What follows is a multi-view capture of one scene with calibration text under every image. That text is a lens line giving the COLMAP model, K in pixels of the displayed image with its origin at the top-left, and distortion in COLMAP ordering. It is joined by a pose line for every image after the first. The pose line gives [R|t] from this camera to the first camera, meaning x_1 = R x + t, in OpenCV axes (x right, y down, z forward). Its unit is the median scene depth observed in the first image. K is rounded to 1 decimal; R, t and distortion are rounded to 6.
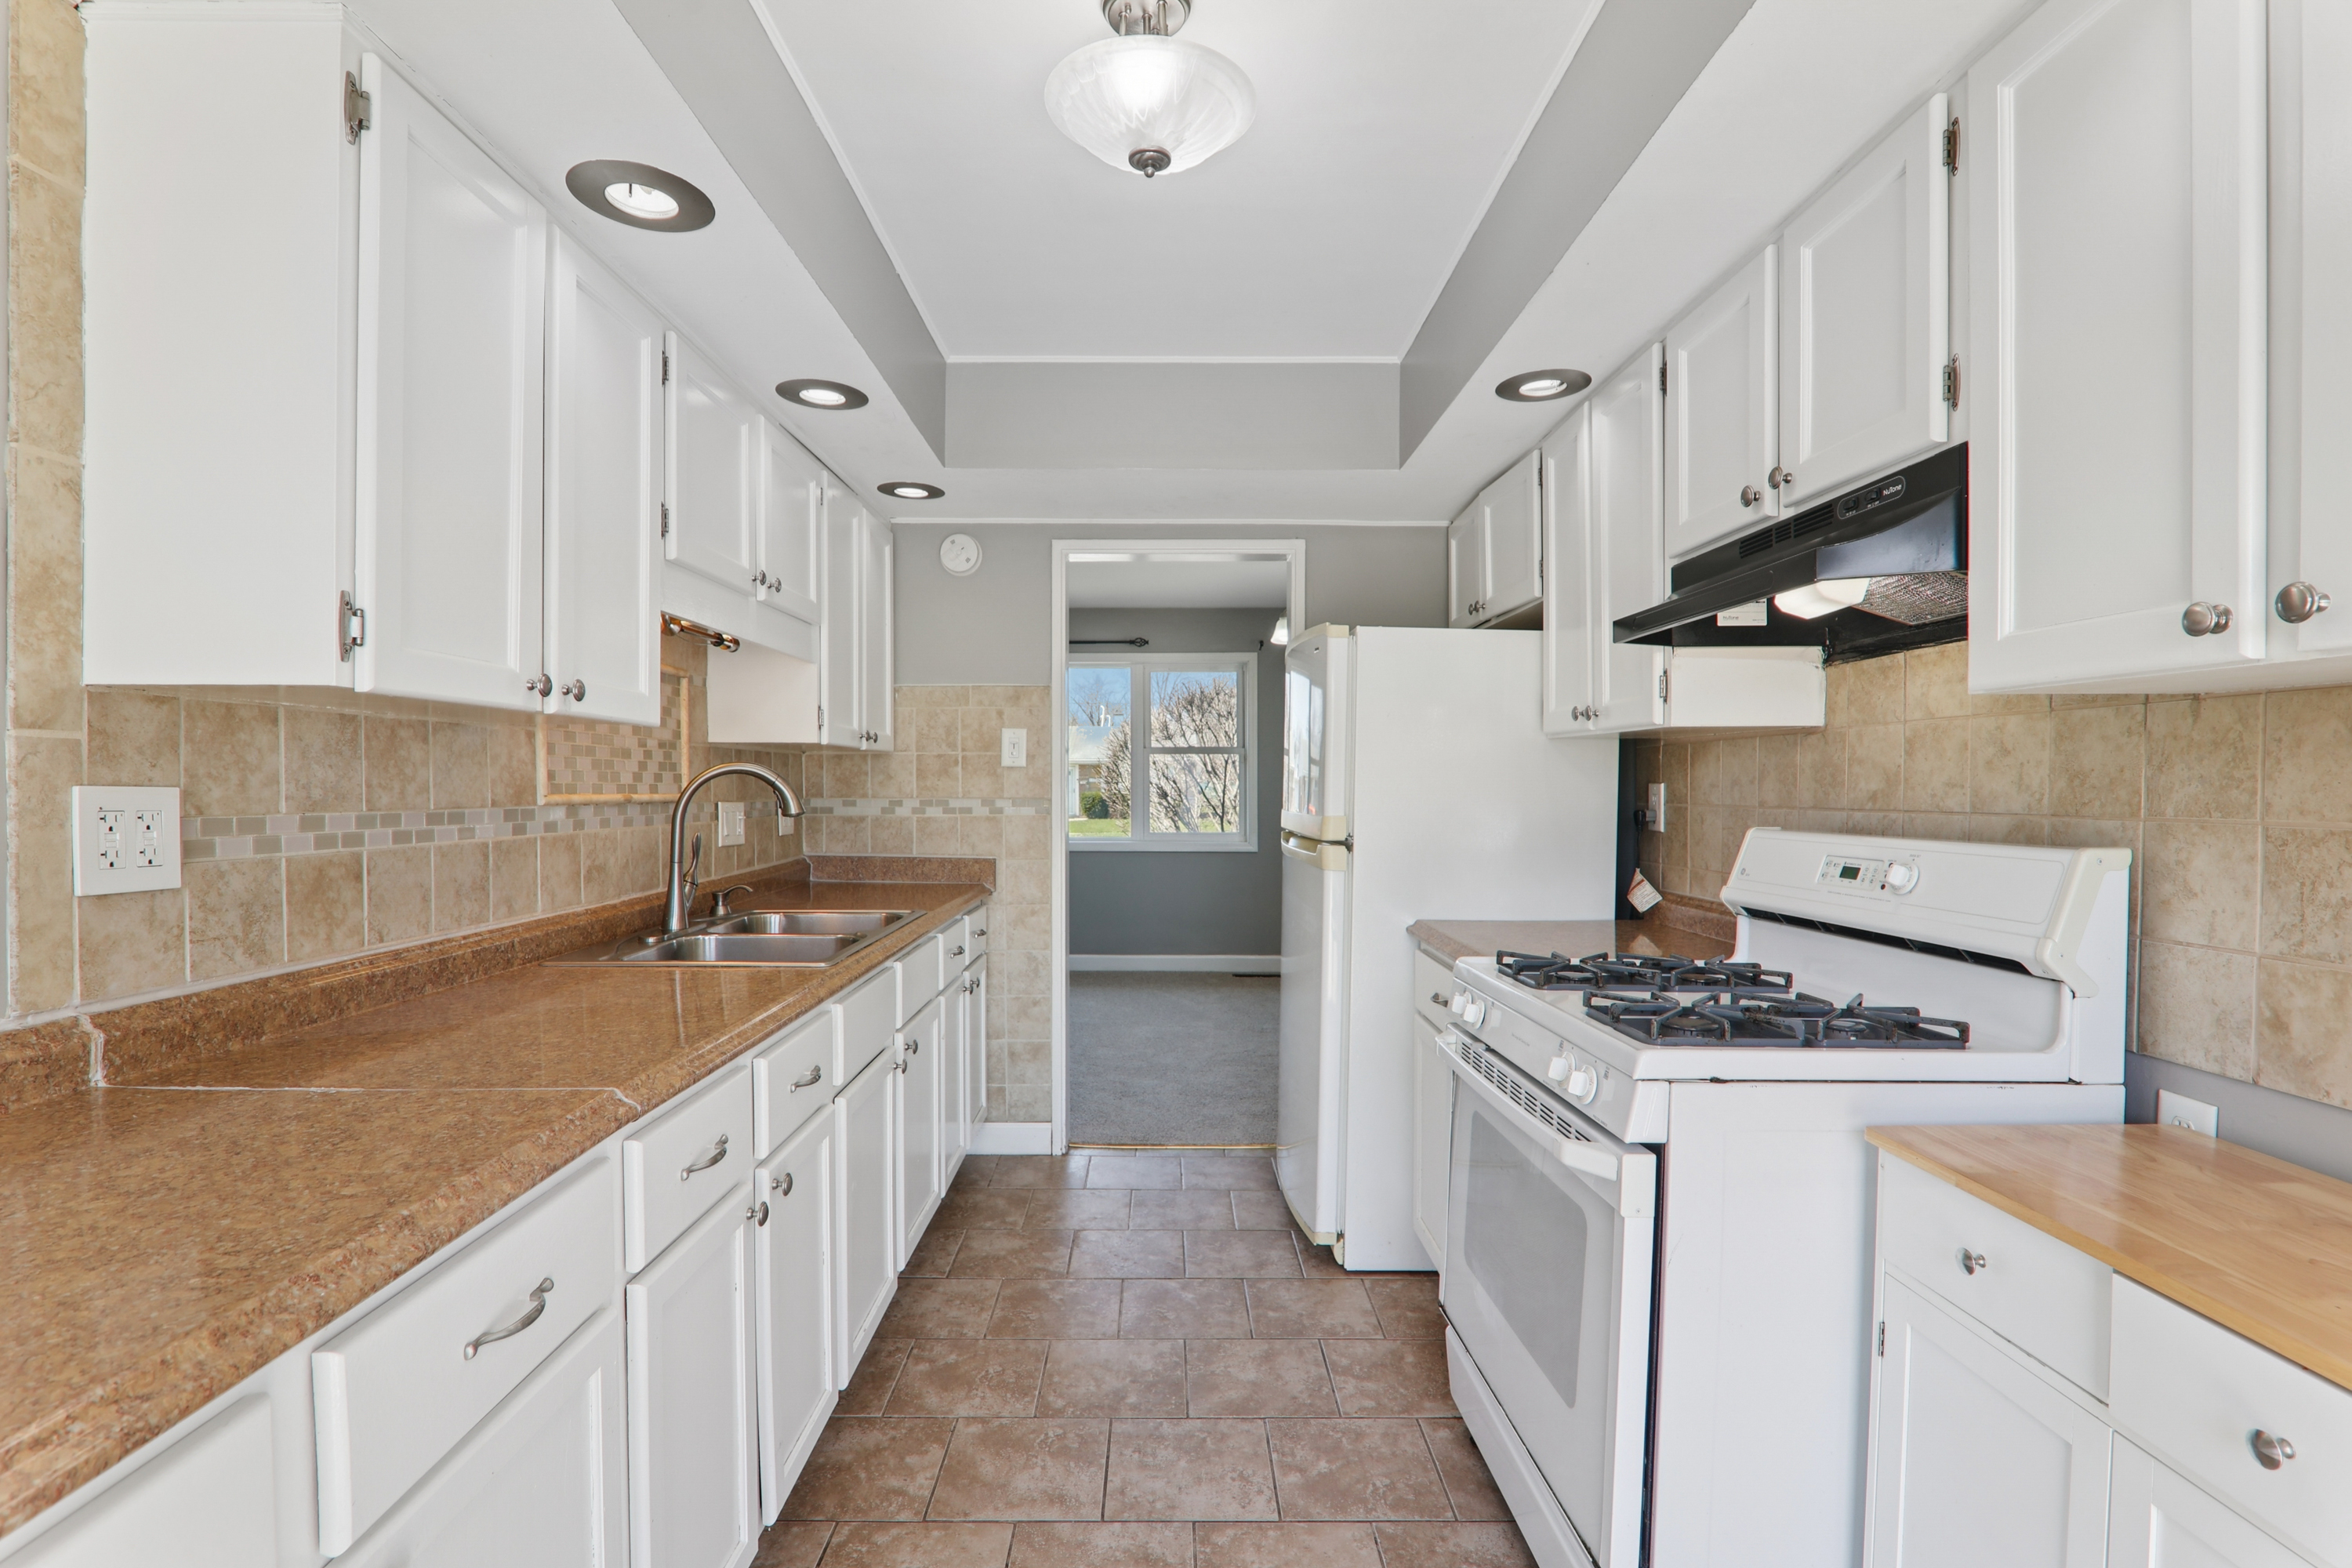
lens RADIAL K [[1081.6, 0, 1175.0], [0, 1081.6, 813.8], [0, 0, 1]] dist [-0.012299, -0.000049]
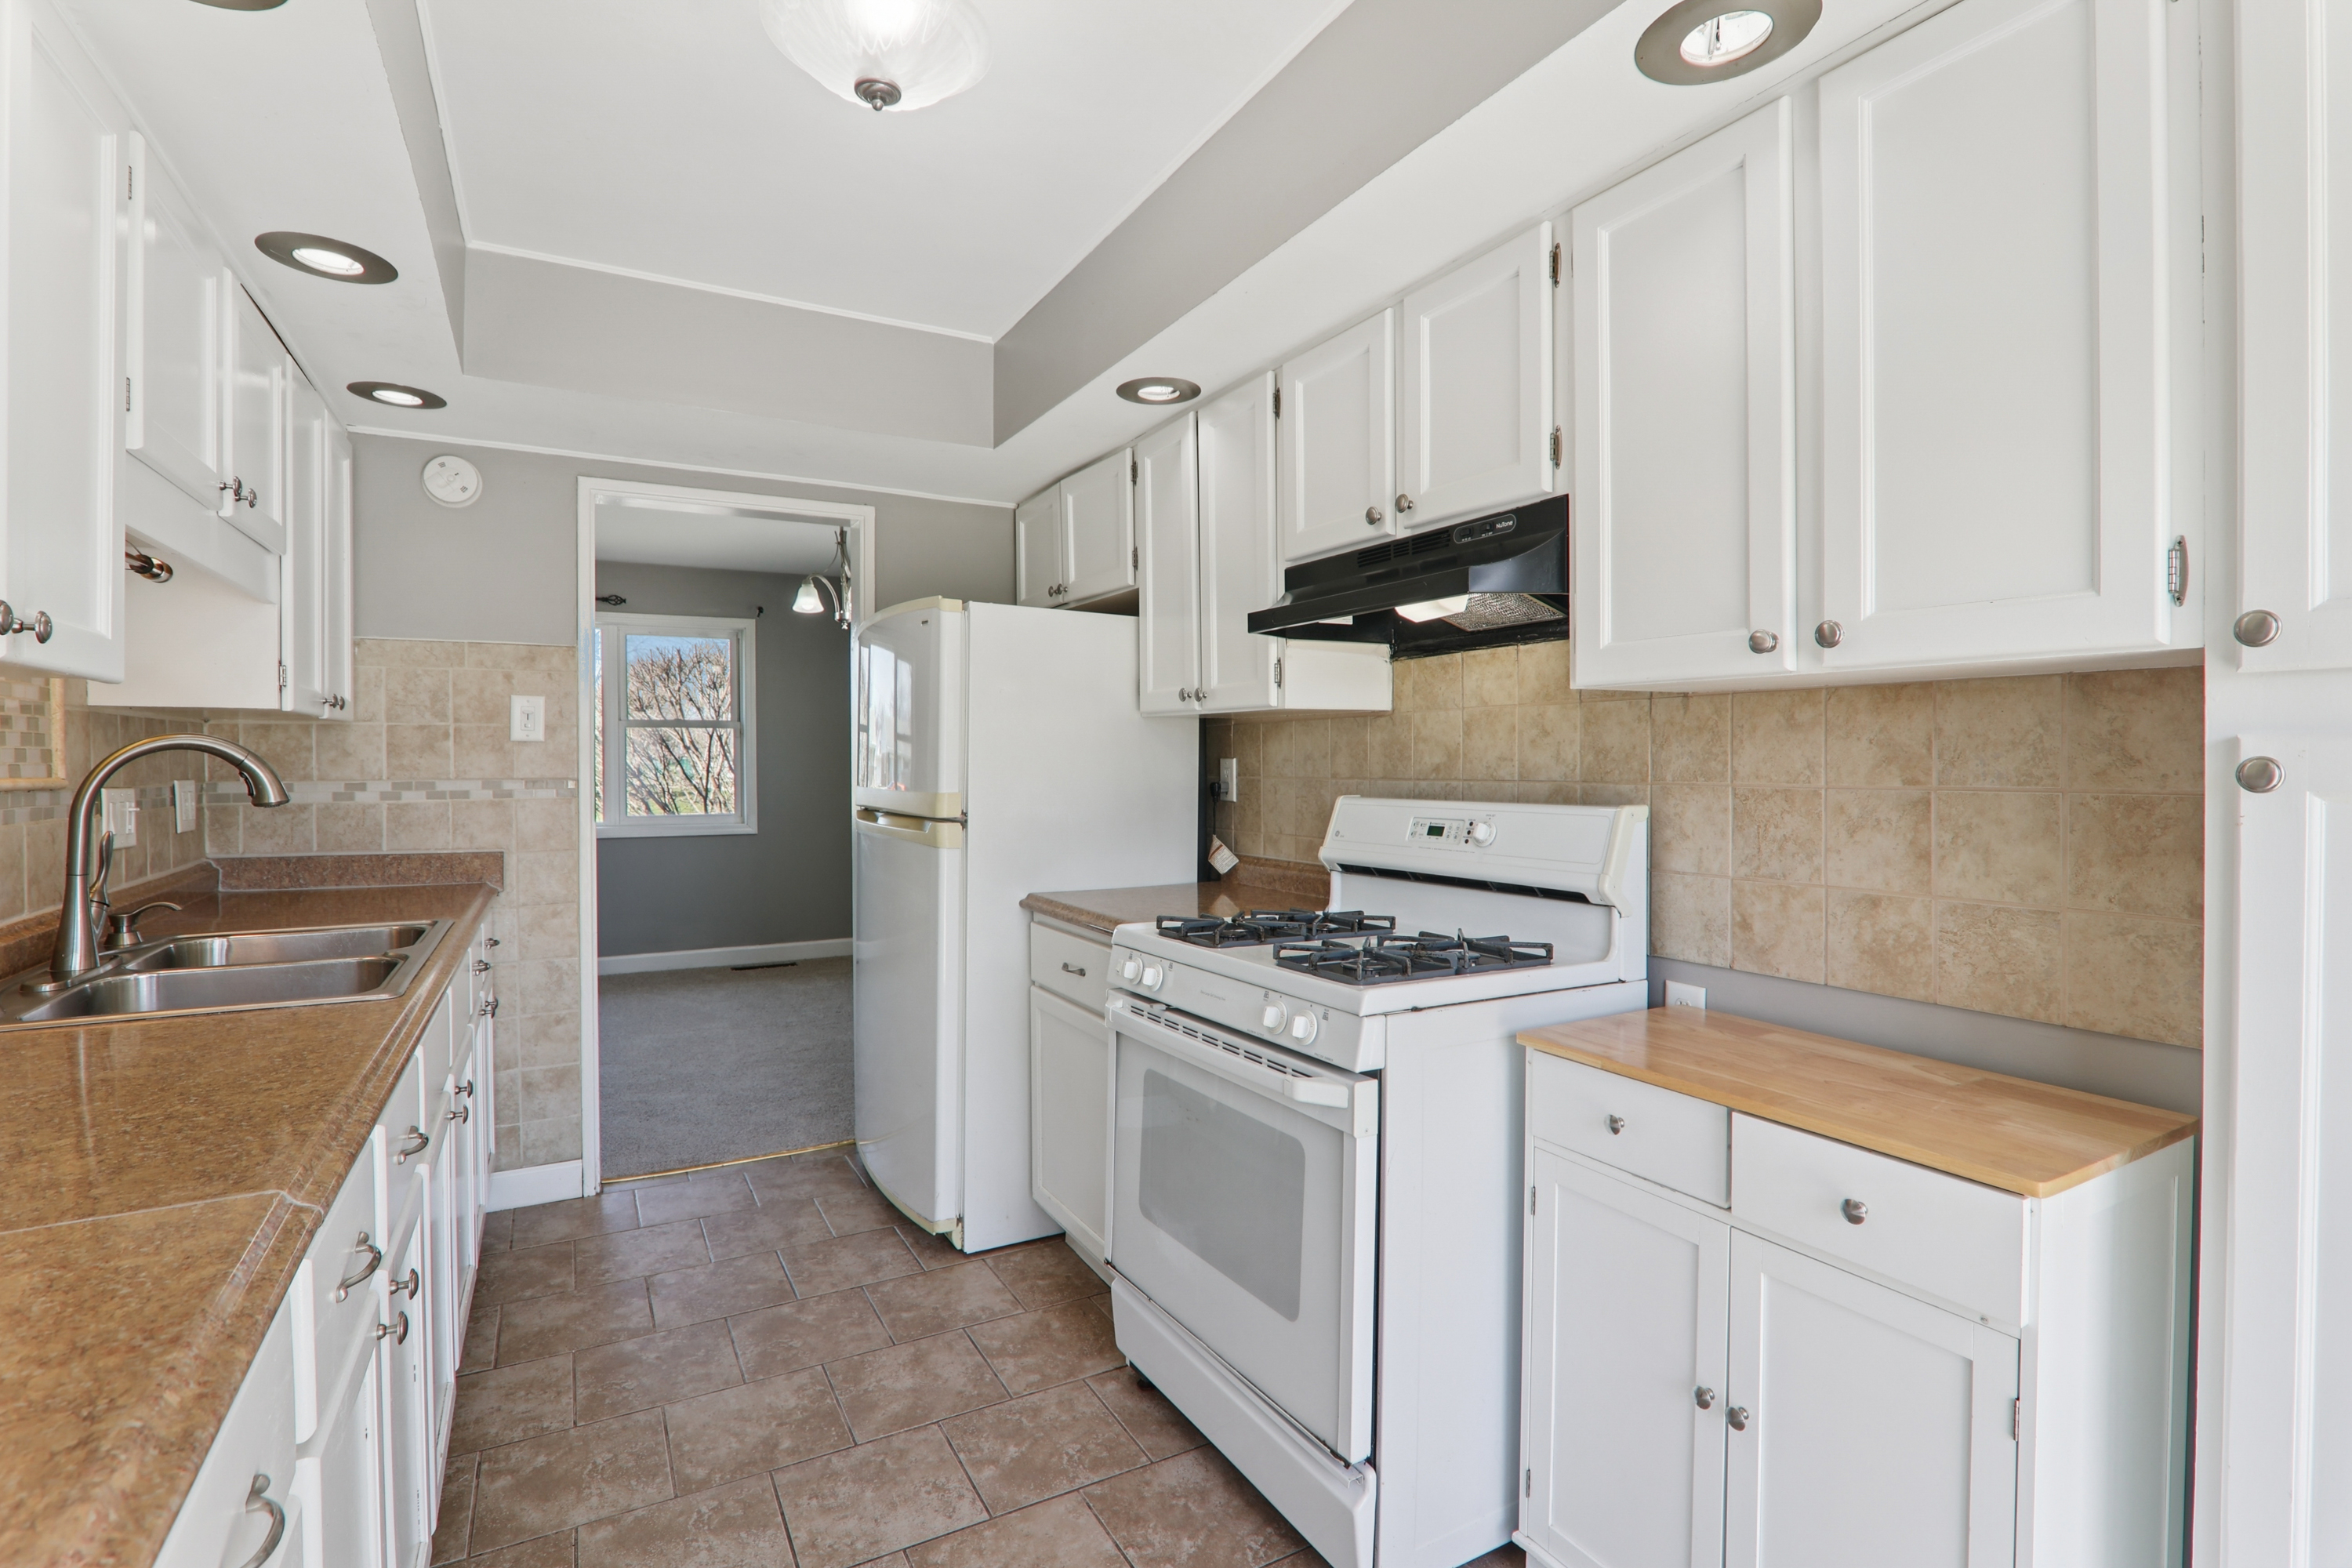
lens RADIAL K [[1082.9, 0, 1167.8], [0, 1082.9, 776.6], [0, 0, 1]] dist [-0.014134, -0.000073]
pose [[0.879899, -0.010981, 0.475034, -0.165826], [0.016759, 0.999828, -0.007931, -0.001669], [-0.474865, 0.014940, 0.879932, 0.045728]]
